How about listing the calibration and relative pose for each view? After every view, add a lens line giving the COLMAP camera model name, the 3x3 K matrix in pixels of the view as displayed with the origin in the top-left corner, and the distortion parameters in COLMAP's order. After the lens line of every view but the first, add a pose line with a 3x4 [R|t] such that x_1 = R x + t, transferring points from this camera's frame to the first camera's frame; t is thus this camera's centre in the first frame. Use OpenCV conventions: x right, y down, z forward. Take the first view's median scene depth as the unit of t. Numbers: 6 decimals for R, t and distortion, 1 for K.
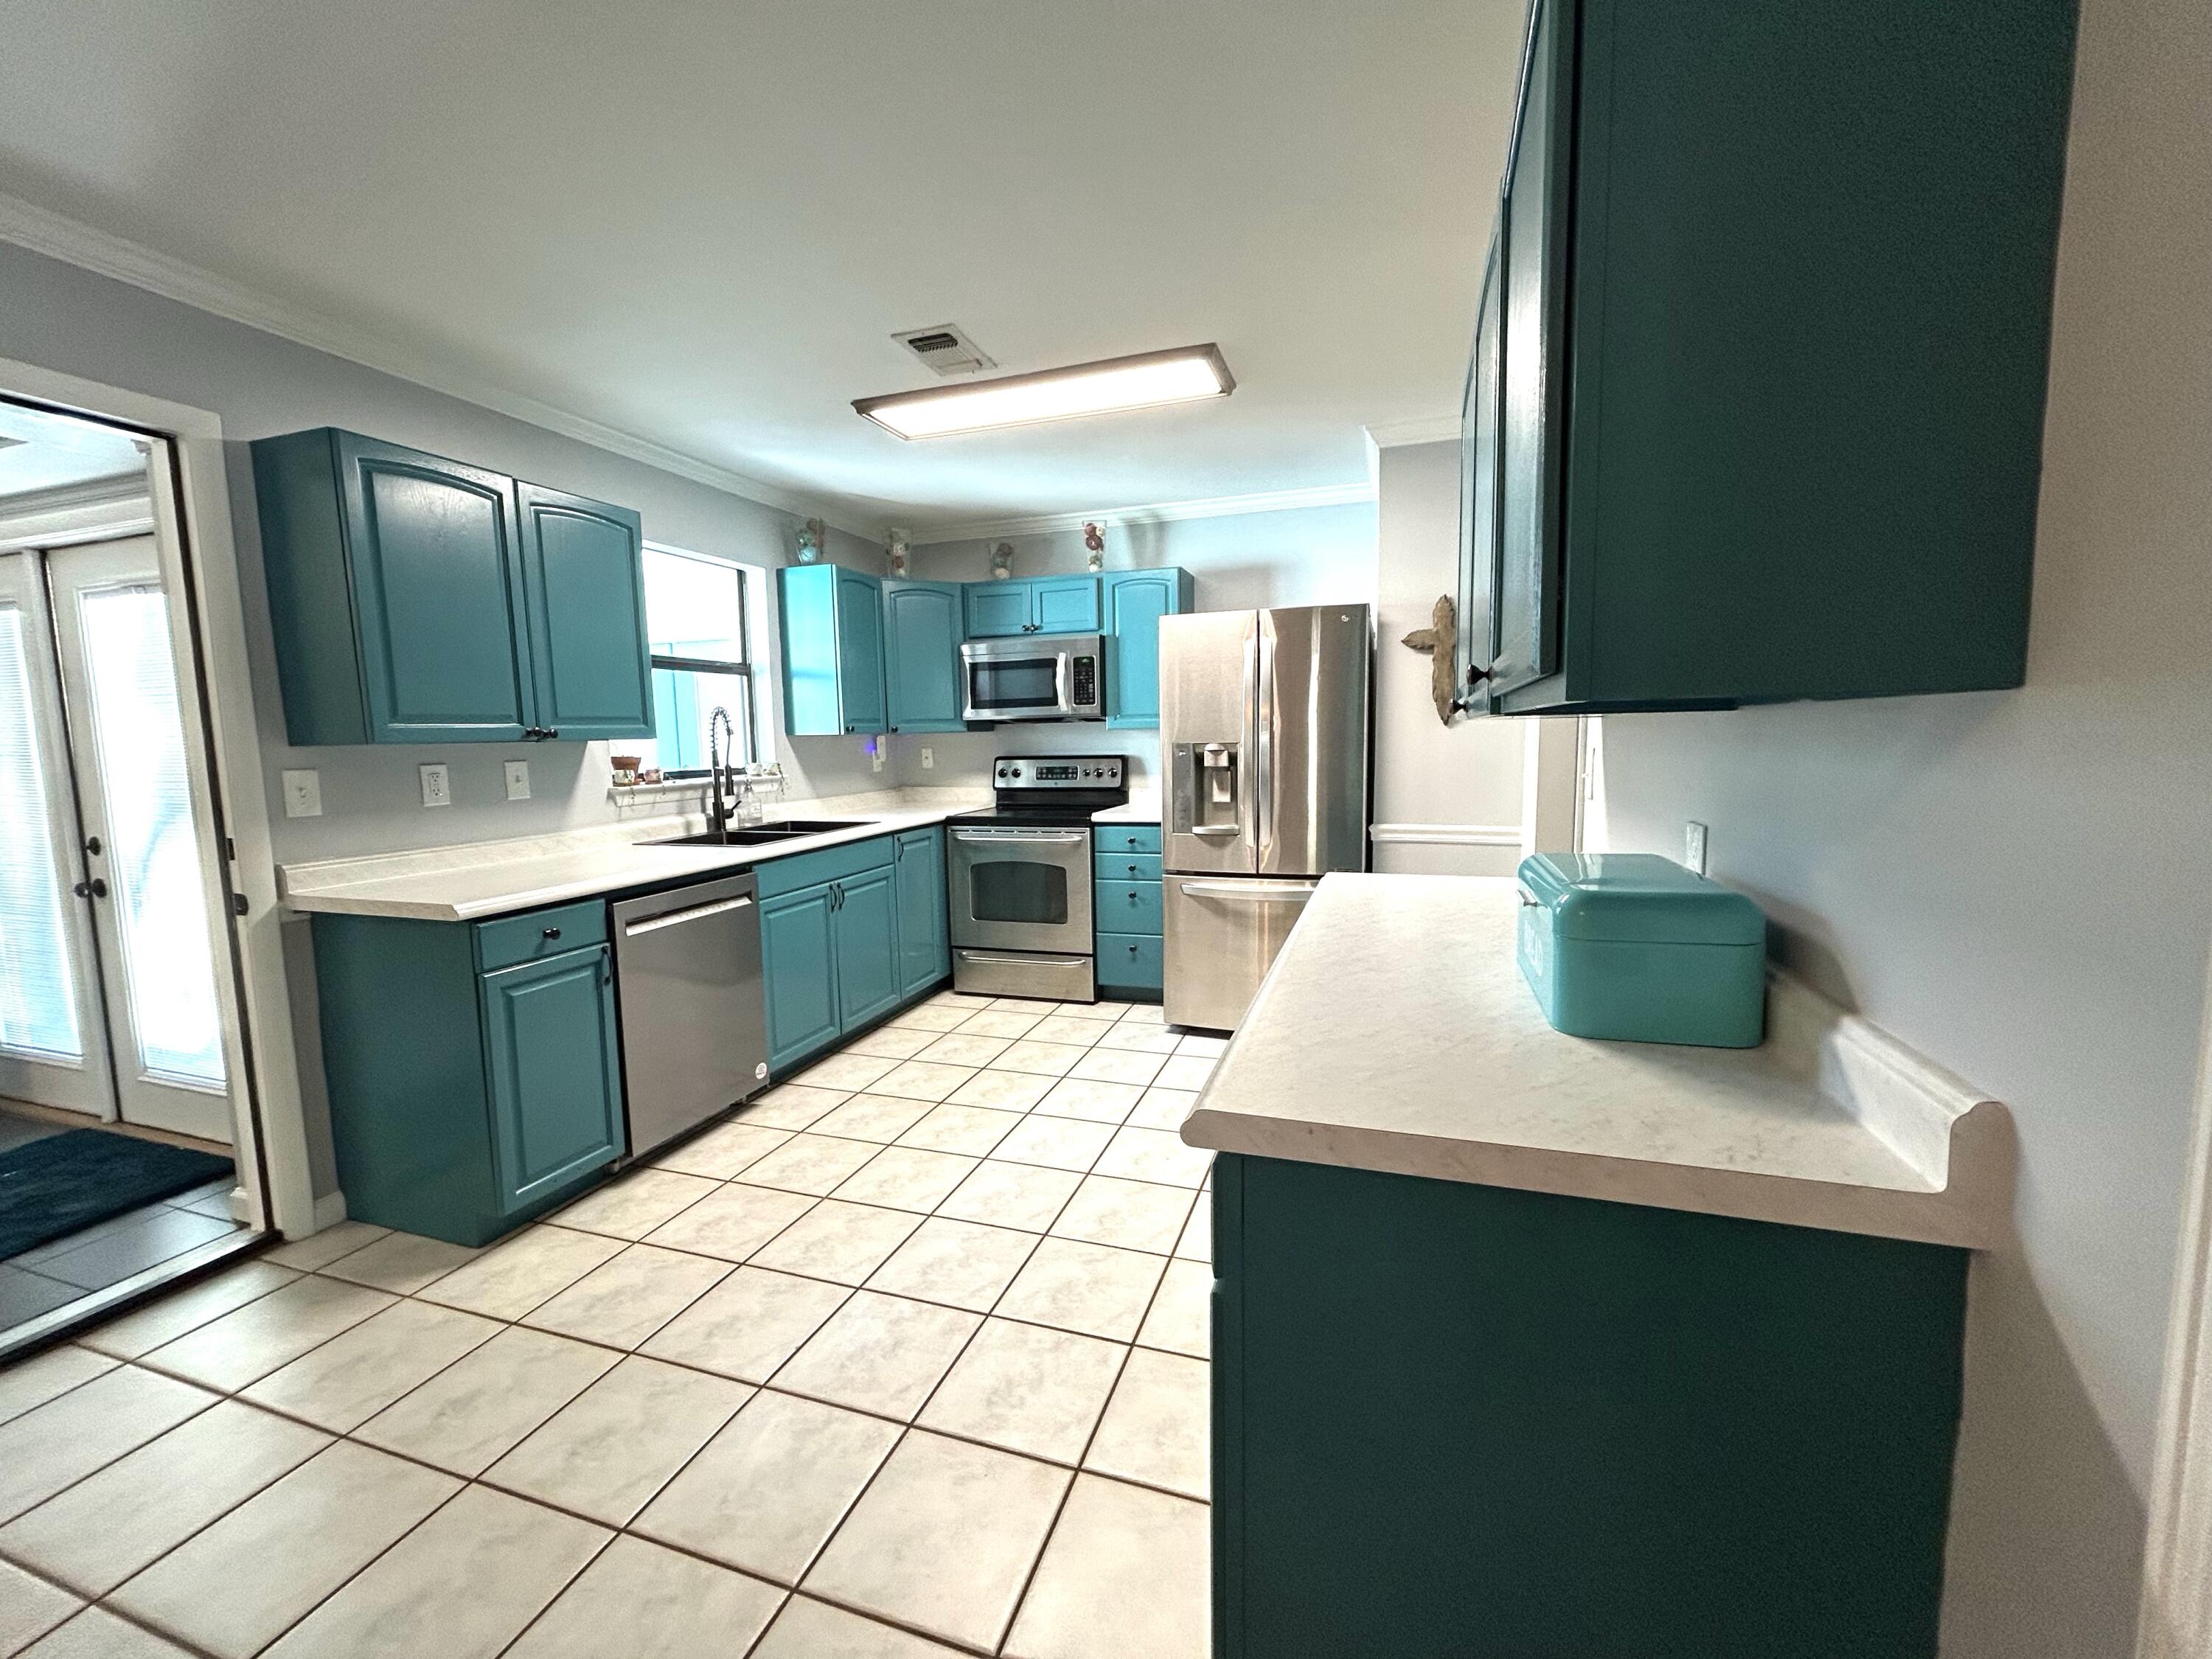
lens RADIAL K [[888.0, 0, 1106.0], [0, 888.0, 834.0], [0, 0, 1]] dist [-0.002485, 0.001393]
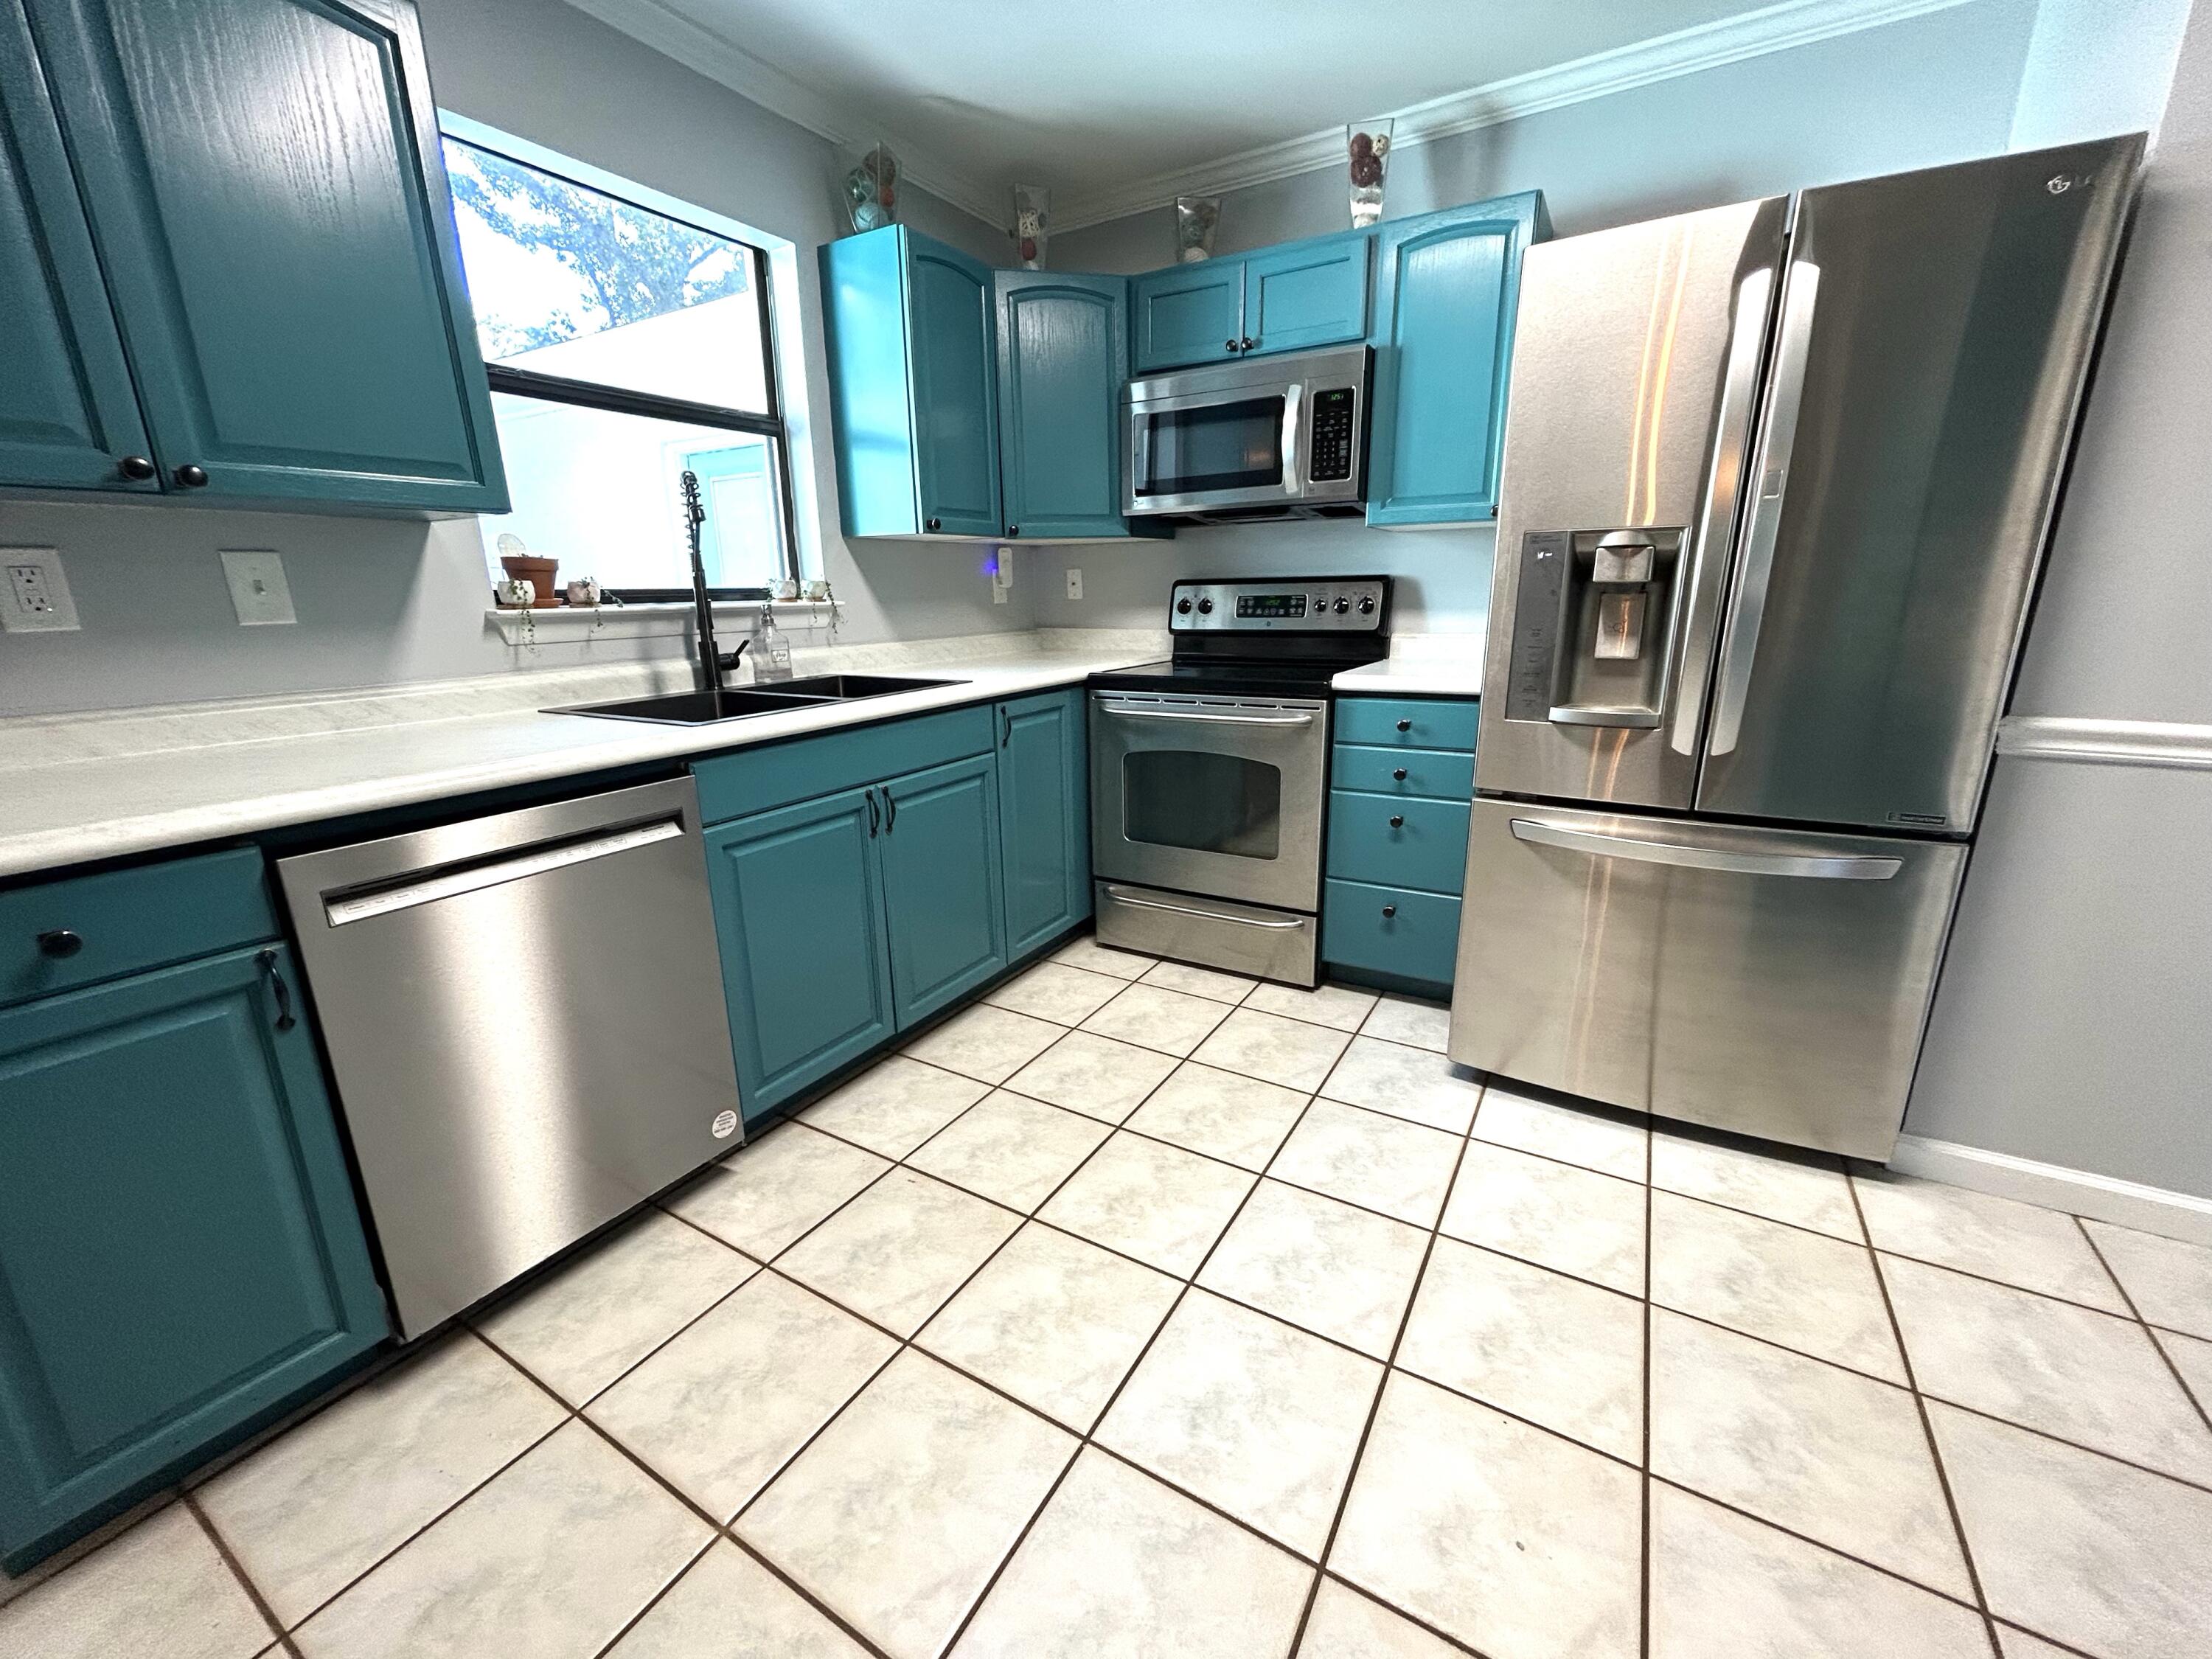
lens RADIAL K [[888.0, 0, 1104.9], [0, 888.0, 829.2], [0, 0, 1]] dist [-0.002485, 0.001393]
pose [[0.976135, 0.060272, -0.208633, -0.034221], [-0.027127, 0.987031, 0.158222, -0.011562], [0.215464, -0.148787, 0.965110, 0.406316]]
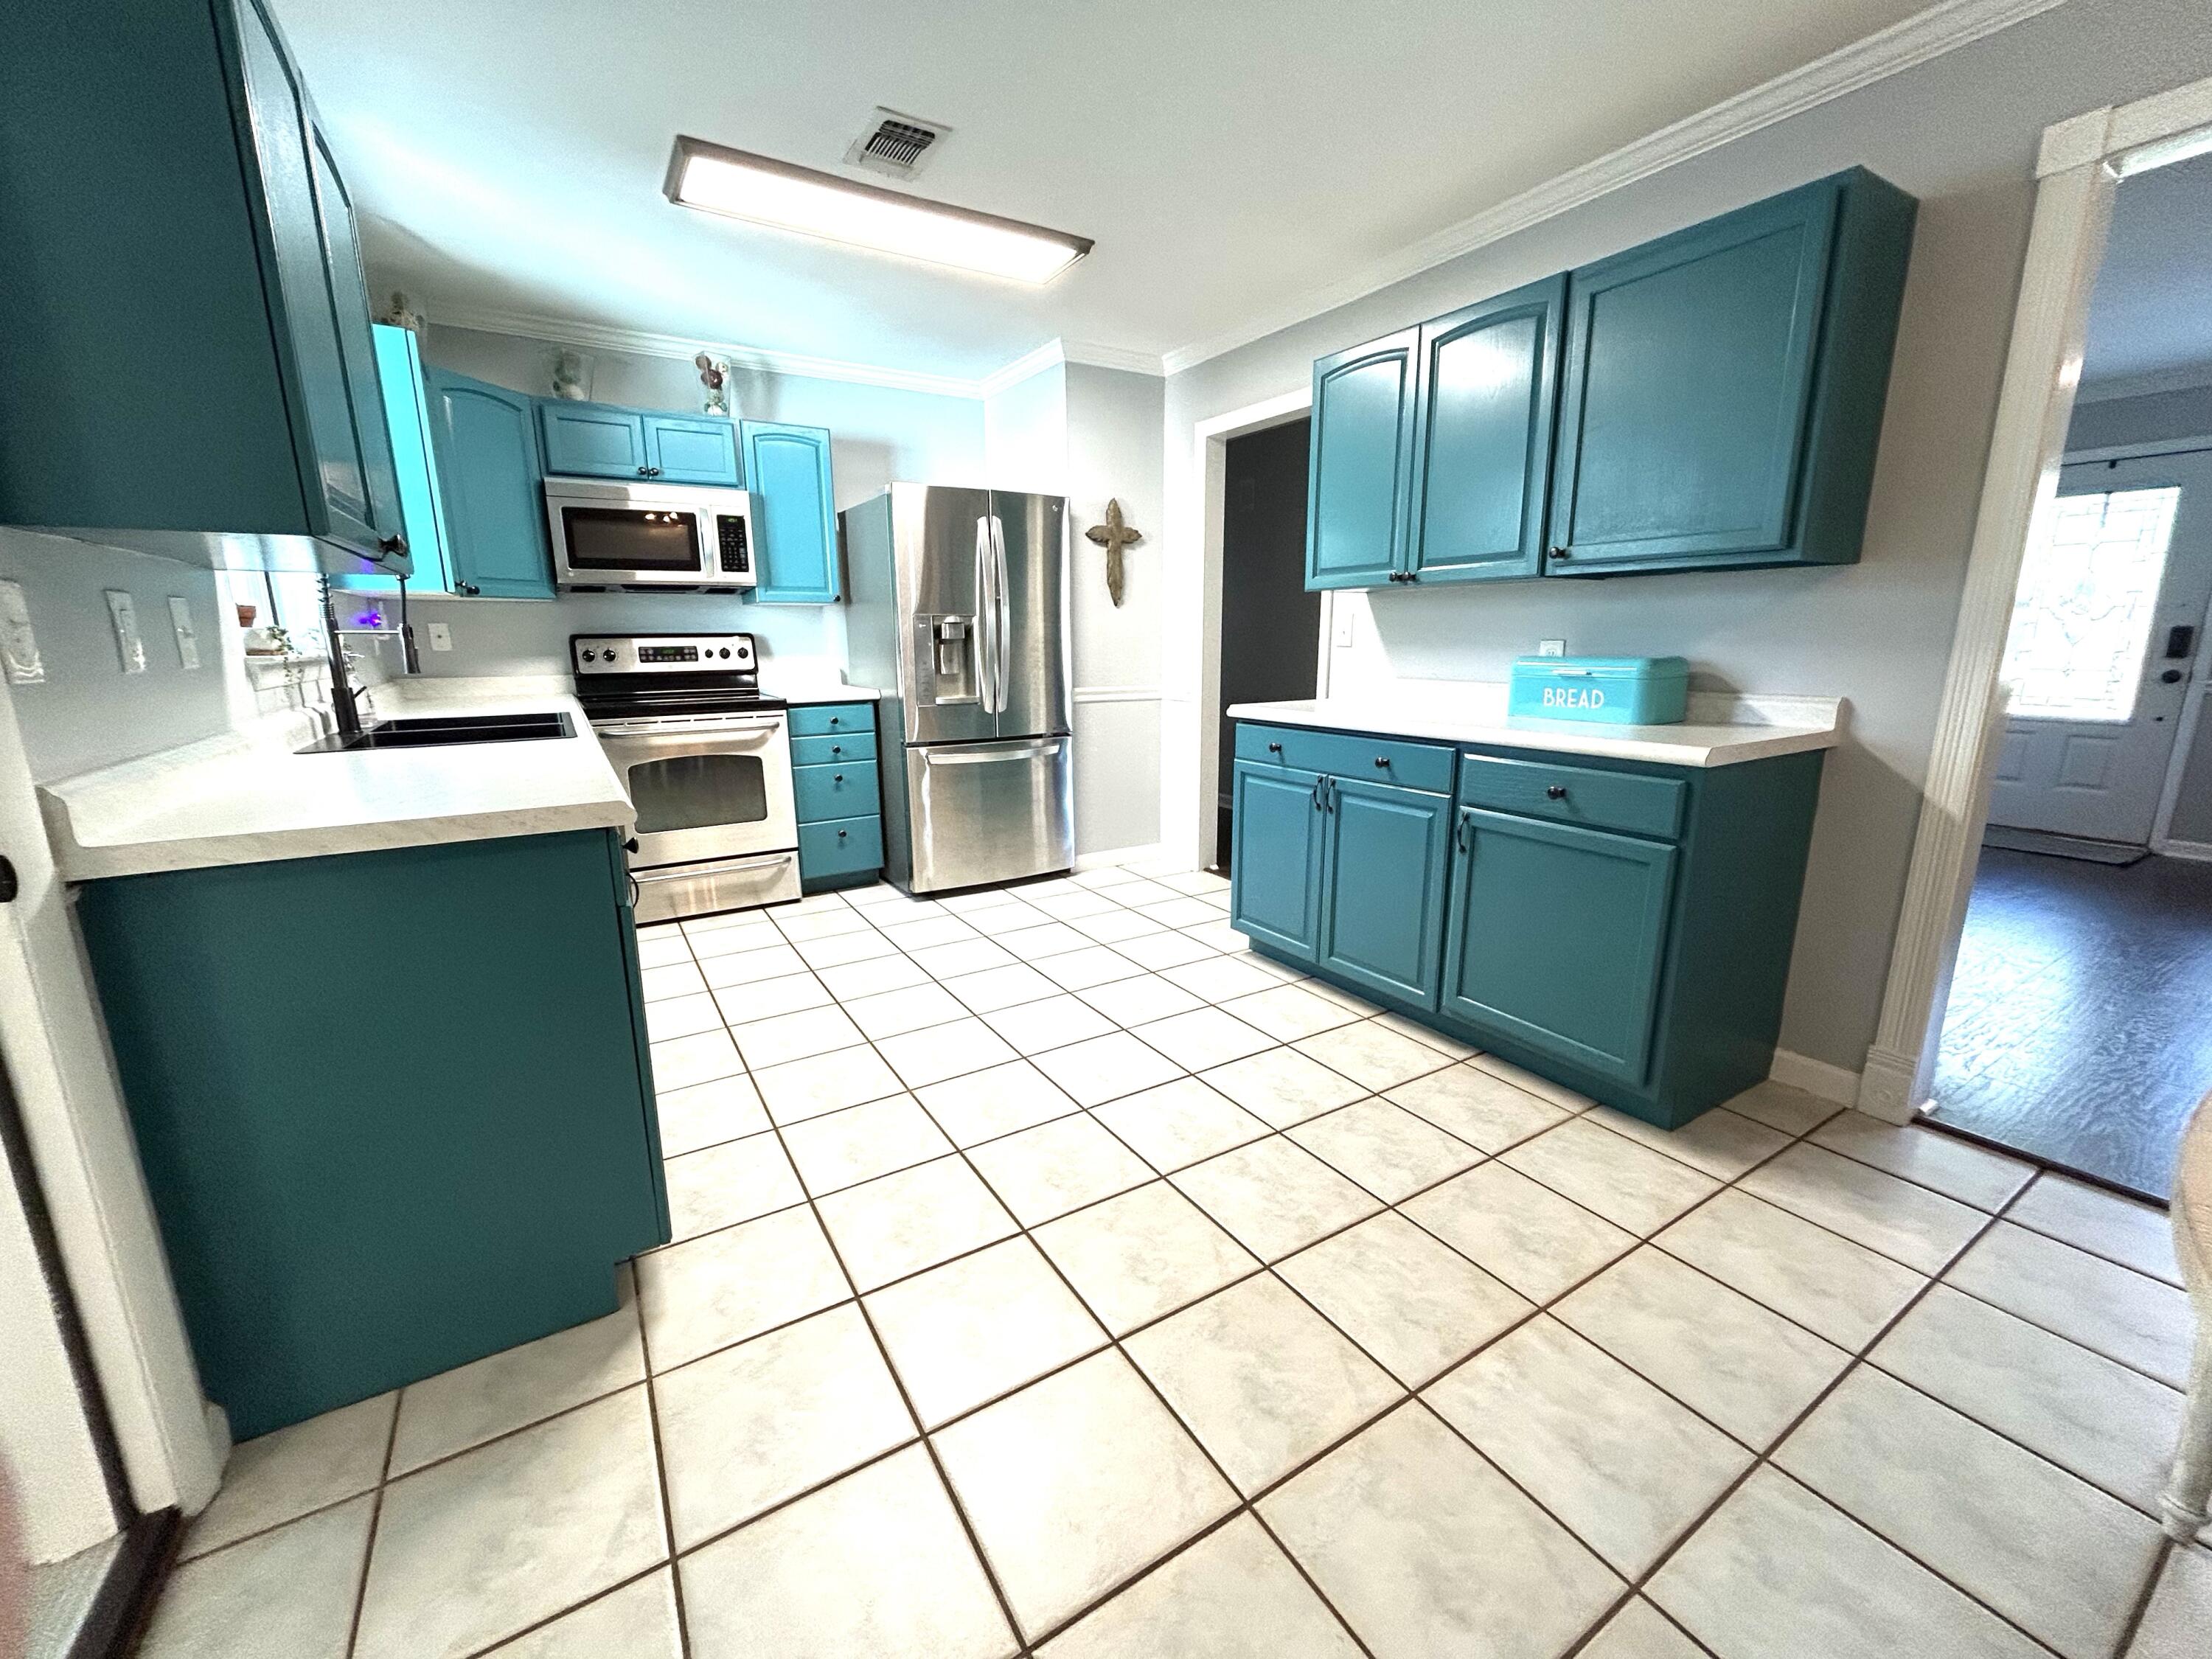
lens RADIAL K [[888.0, 0, 1105.7], [0, 888.0, 831.9], [0, 0, 1]] dist [-0.002485, 0.001393]
pose [[0.642495, -0.151275, 0.751210, -0.514996], [0.080255, 0.988213, 0.130361, 0.024348], [-0.762076, -0.023468, 0.647062, 0.154516]]
